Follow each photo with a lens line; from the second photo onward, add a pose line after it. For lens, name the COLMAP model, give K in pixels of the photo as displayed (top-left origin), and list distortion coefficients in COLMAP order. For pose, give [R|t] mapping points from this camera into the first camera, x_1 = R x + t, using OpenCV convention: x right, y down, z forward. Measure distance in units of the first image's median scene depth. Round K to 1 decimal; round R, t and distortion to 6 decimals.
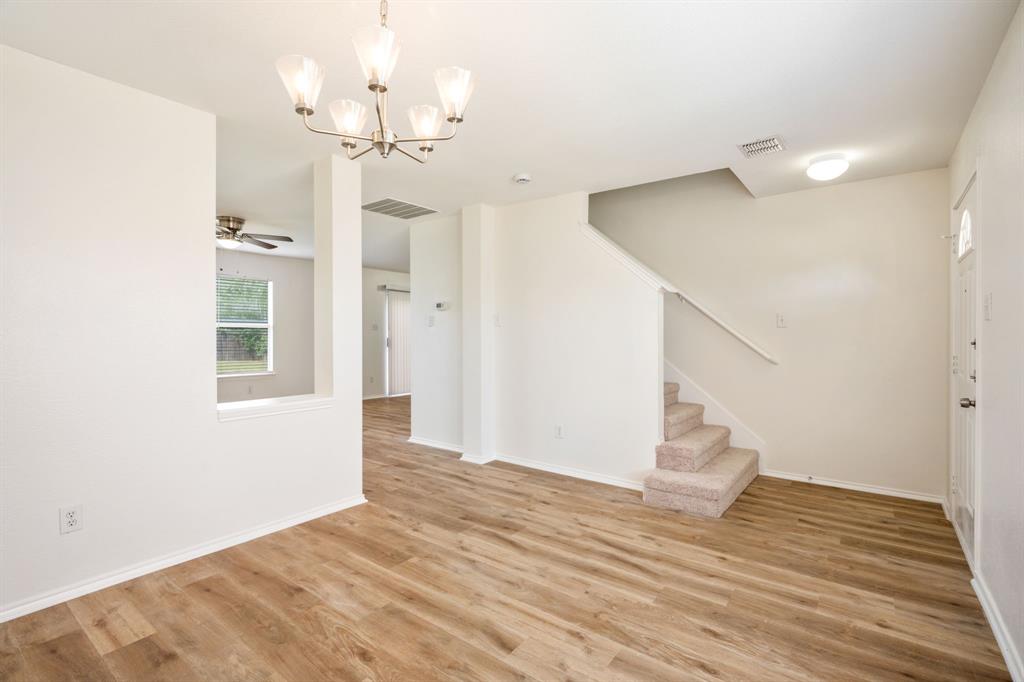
lens RADIAL K [[473.9, 0, 505.9], [0, 473.9, 337.8], [0, 0, 1]] dist [-0.001859, 0.000240]
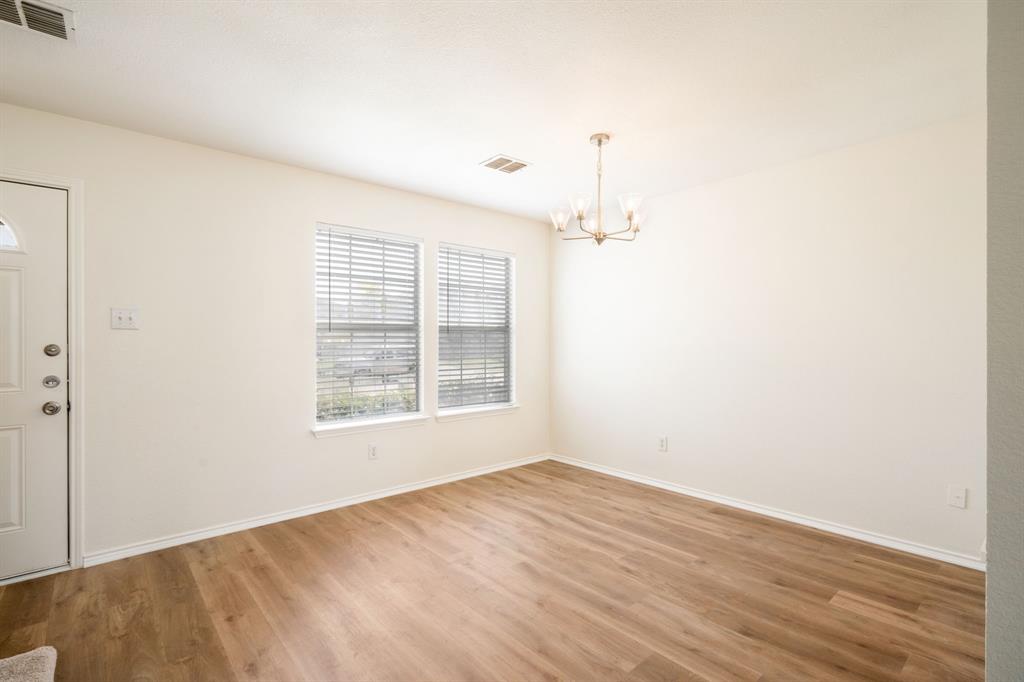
lens RADIAL K [[473.9, 0, 505.9], [0, 473.9, 337.8], [0, 0, 1]] dist [-0.001859, 0.000240]
pose [[-0.980156, 0.000766, 0.198227, -0.187059], [0.001116, 0.999998, 0.001656, -0.010395], [-0.198226, 0.001844, -0.980155, 2.021397]]
